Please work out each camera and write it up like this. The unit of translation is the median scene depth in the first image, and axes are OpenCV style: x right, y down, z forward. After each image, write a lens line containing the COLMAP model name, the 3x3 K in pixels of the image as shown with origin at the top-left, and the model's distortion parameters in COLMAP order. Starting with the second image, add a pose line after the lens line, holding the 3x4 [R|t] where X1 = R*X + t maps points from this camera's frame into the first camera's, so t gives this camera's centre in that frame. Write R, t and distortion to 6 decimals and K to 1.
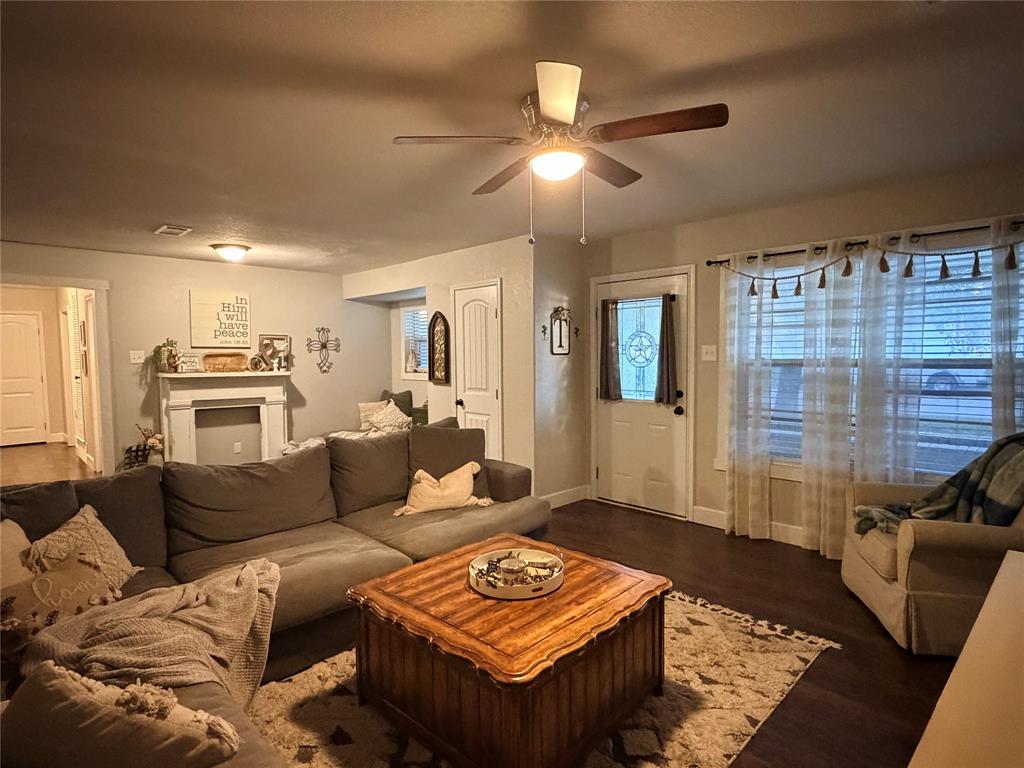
lens RADIAL K [[556.2, 0, 506.7], [0, 556.2, 385.6], [0, 0, 1]] dist [-0.000425, -0.000014]
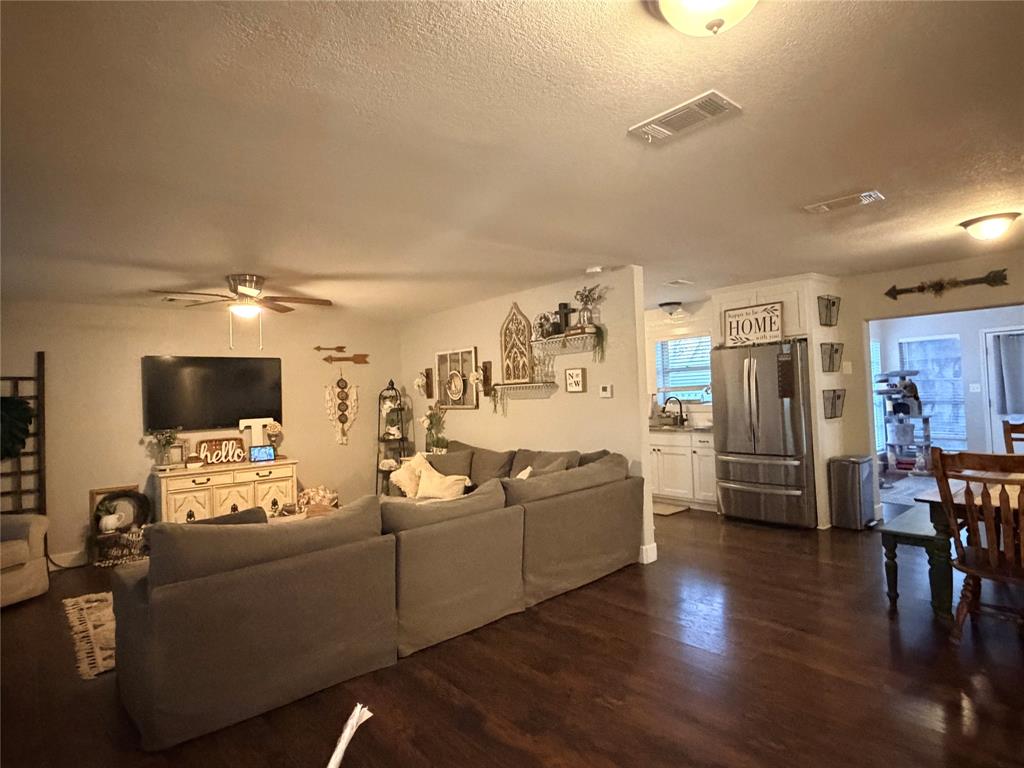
lens RADIAL K [[555.1, 0, 509.7], [0, 555.1, 382.3], [0, 0, 1]] dist [0.000543, -0.000457]
pose [[-0.996938, 0.052919, 0.057574, -0.421091], [0.054919, 0.997921, 0.033731, -0.073064], [-0.055670, 0.036790, -0.997771, 1.318471]]
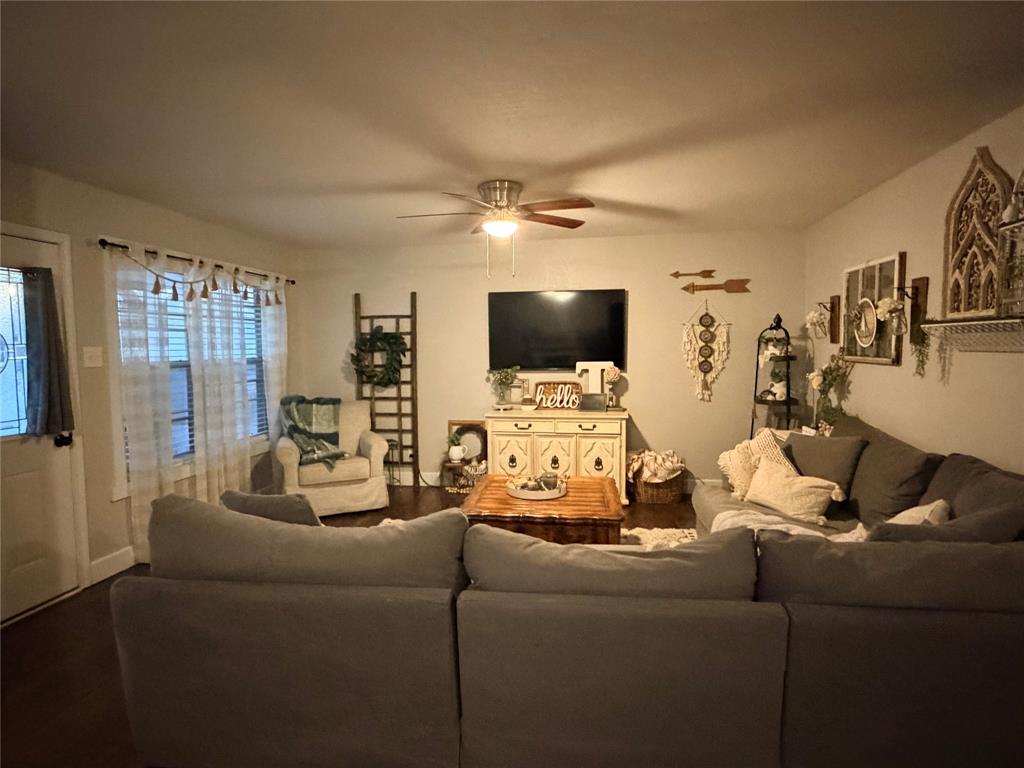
lens RADIAL K [[555.1, 0, 509.7], [0, 555.1, 382.3], [0, 0, 1]] dist [0.000543, -0.000457]
pose [[-0.600908, -0.033809, 0.798603, -0.536480], [0.065101, 0.993716, 0.091054, -0.049504], [-0.796663, 0.106705, -0.594930, 0.890042]]
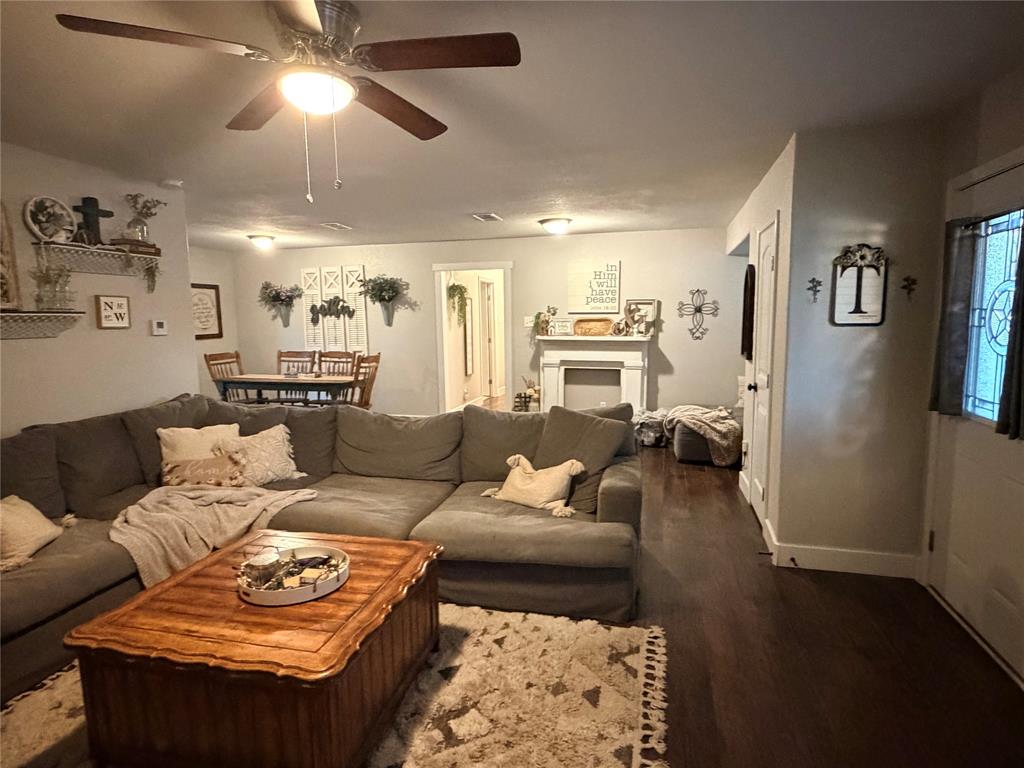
lens RADIAL K [[555.1, 0, 509.7], [0, 555.1, 382.3], [0, 0, 1]] dist [0.000543, -0.000457]
pose [[0.508753, 0.102862, -0.854745, 0.427744], [-0.043420, 0.994639, 0.093853, -0.035455], [0.859817, -0.010635, 0.510492, 0.380522]]
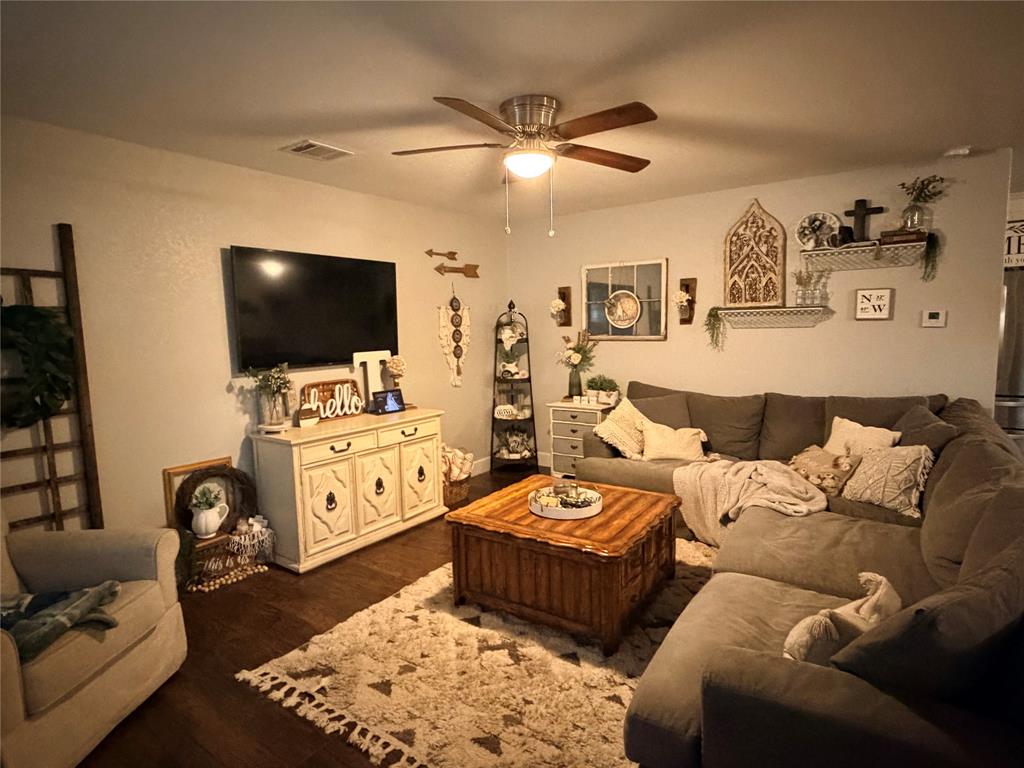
lens RADIAL K [[556.2, 0, 506.7], [0, 556.2, 385.6], [0, 0, 1]] dist [-0.000425, -0.000014]
pose [[-0.983556, 0.053406, -0.172528, 0.161463], [0.024232, 0.985664, 0.166971, -0.066174], [0.178972, 0.160044, -0.970750, 0.986010]]
